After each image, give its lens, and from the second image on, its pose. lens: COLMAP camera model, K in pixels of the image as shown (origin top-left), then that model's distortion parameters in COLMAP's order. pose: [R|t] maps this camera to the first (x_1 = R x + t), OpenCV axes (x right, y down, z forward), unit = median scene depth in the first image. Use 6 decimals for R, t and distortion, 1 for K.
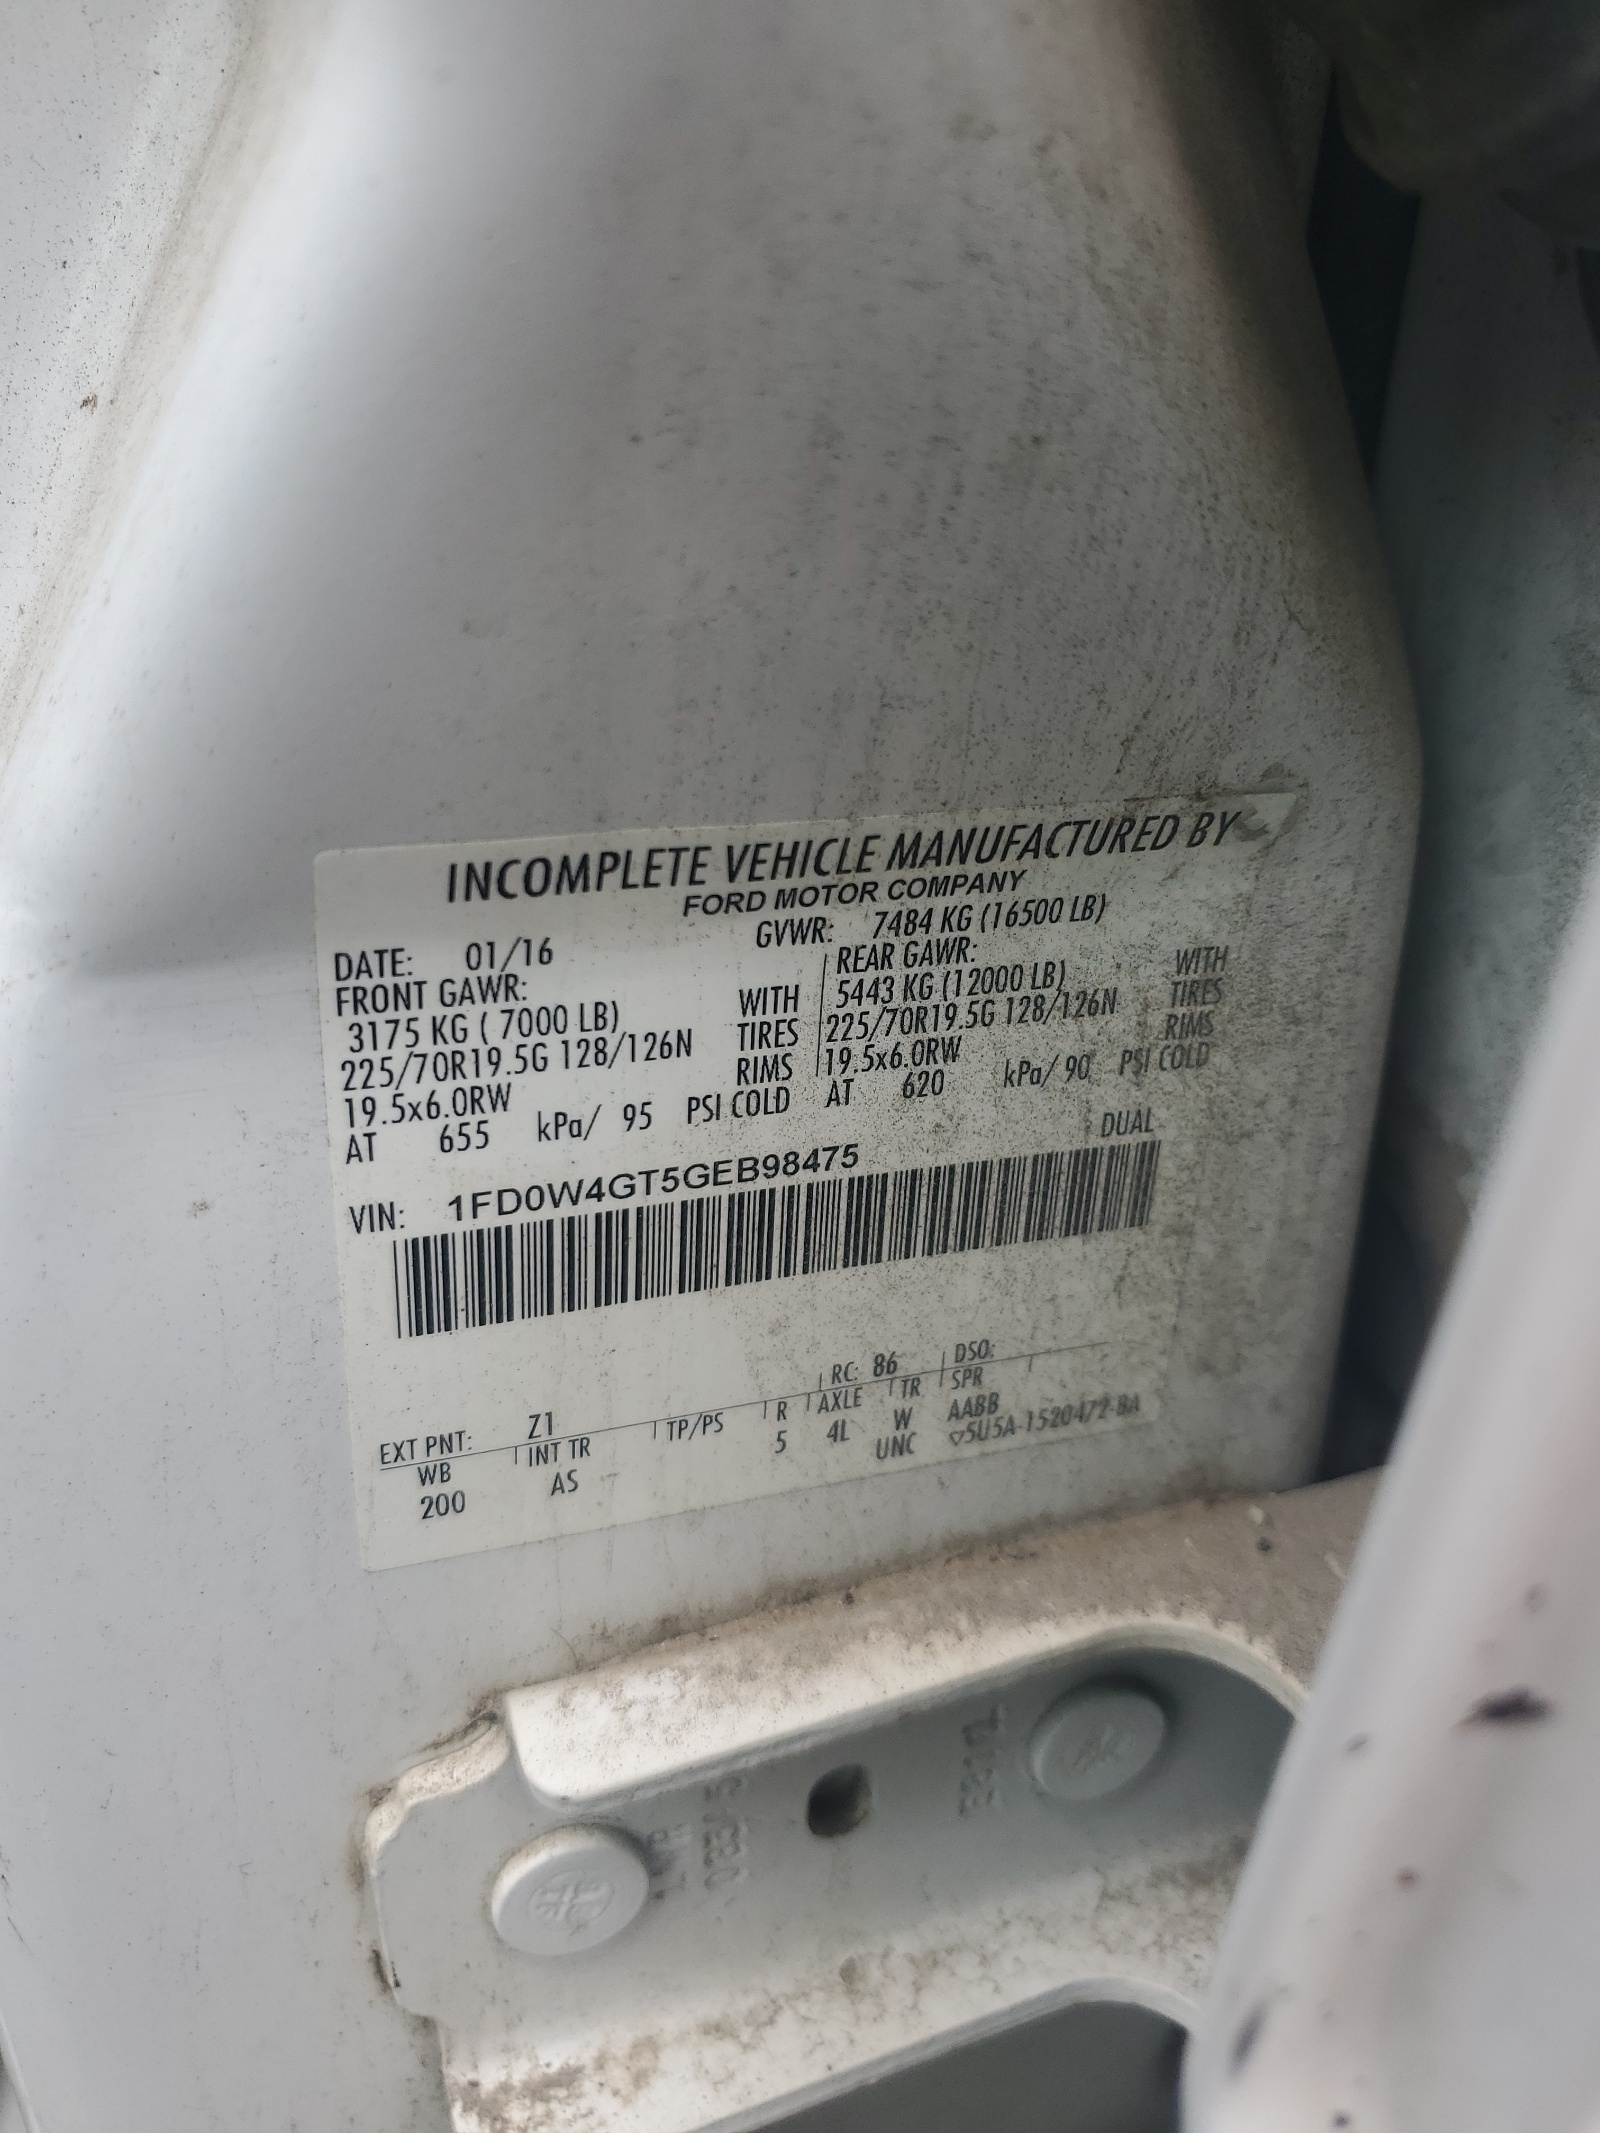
lens RADIAL K [[1613.1, 0, 800.5], [0, 1613.1, 1066.7], [0, 0, 1]] dist [0.006295, 0.001475]
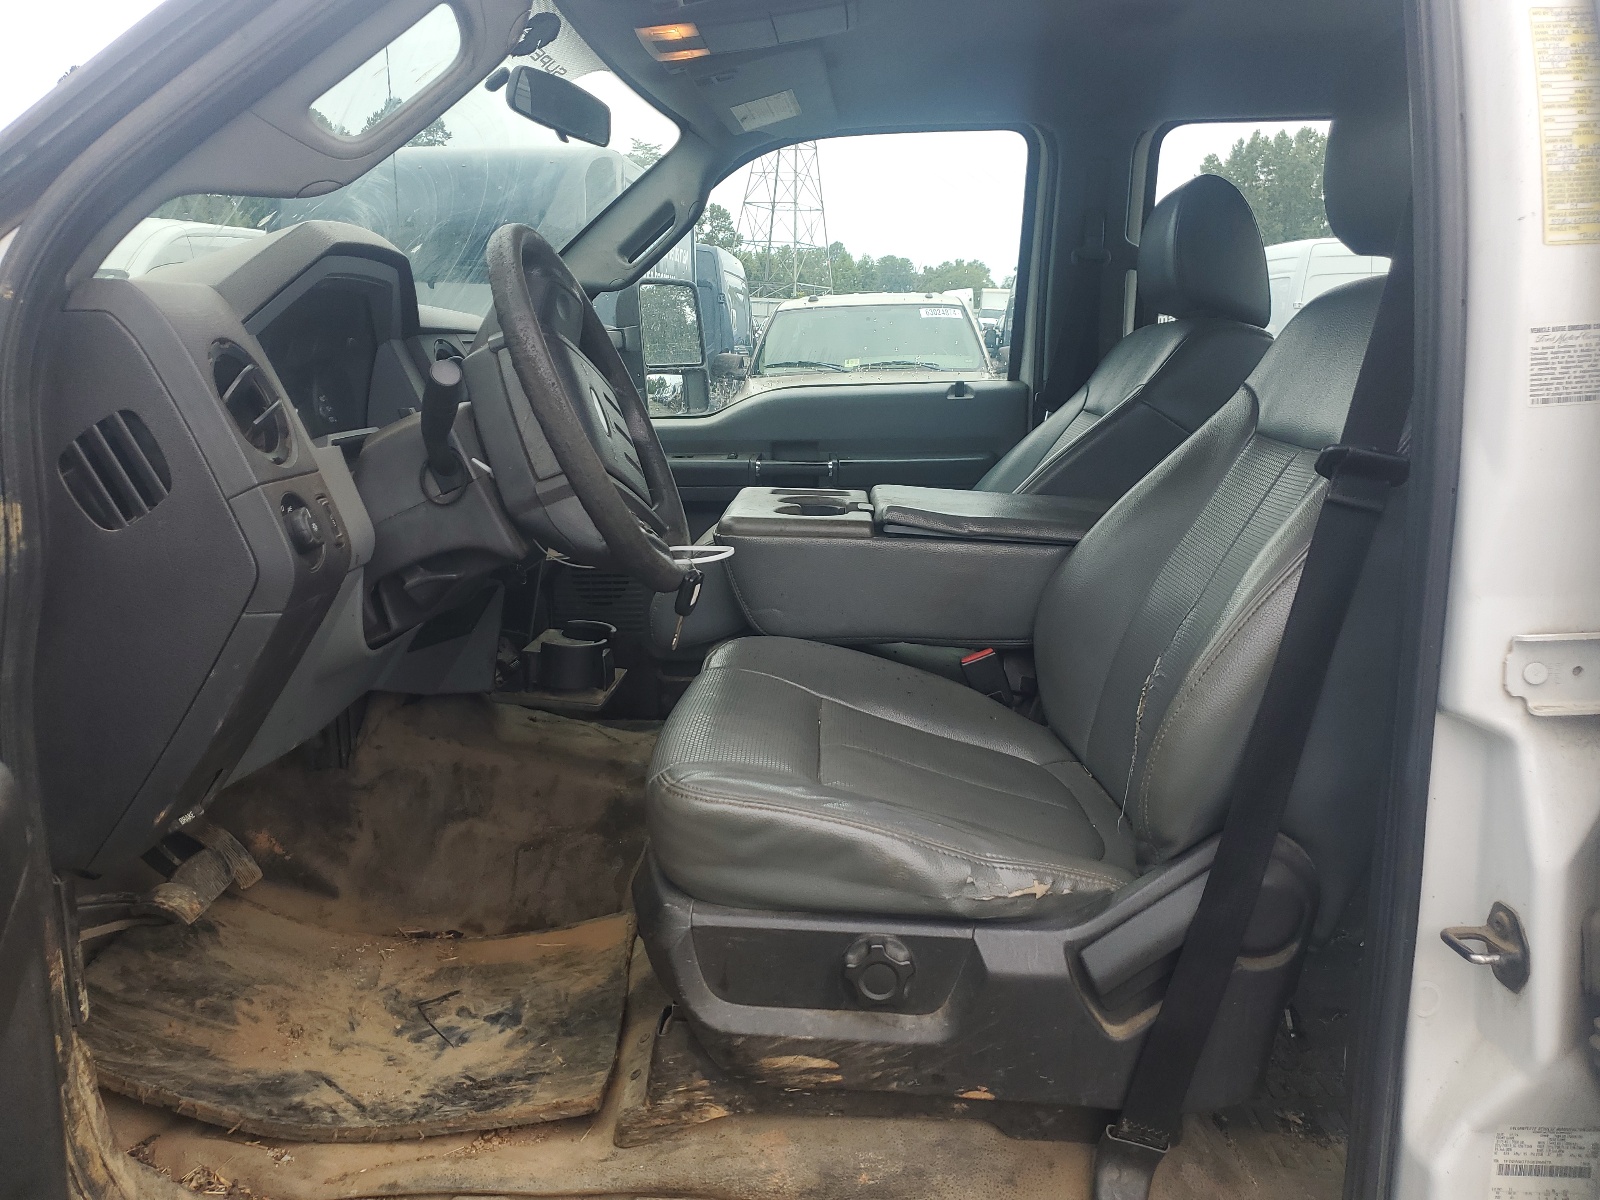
lens RADIAL K [[1210.0, 0, 799.8], [0, 1210.0, 599.5], [0, 0, 1]] dist [0.006295, 0.001475]
pose [[0.943942, 0.032327, -0.328525, -1.816880], [-0.129940, 0.951239, -0.279751, -0.496663], [0.303462, 0.306757, 0.902115, -7.403435]]
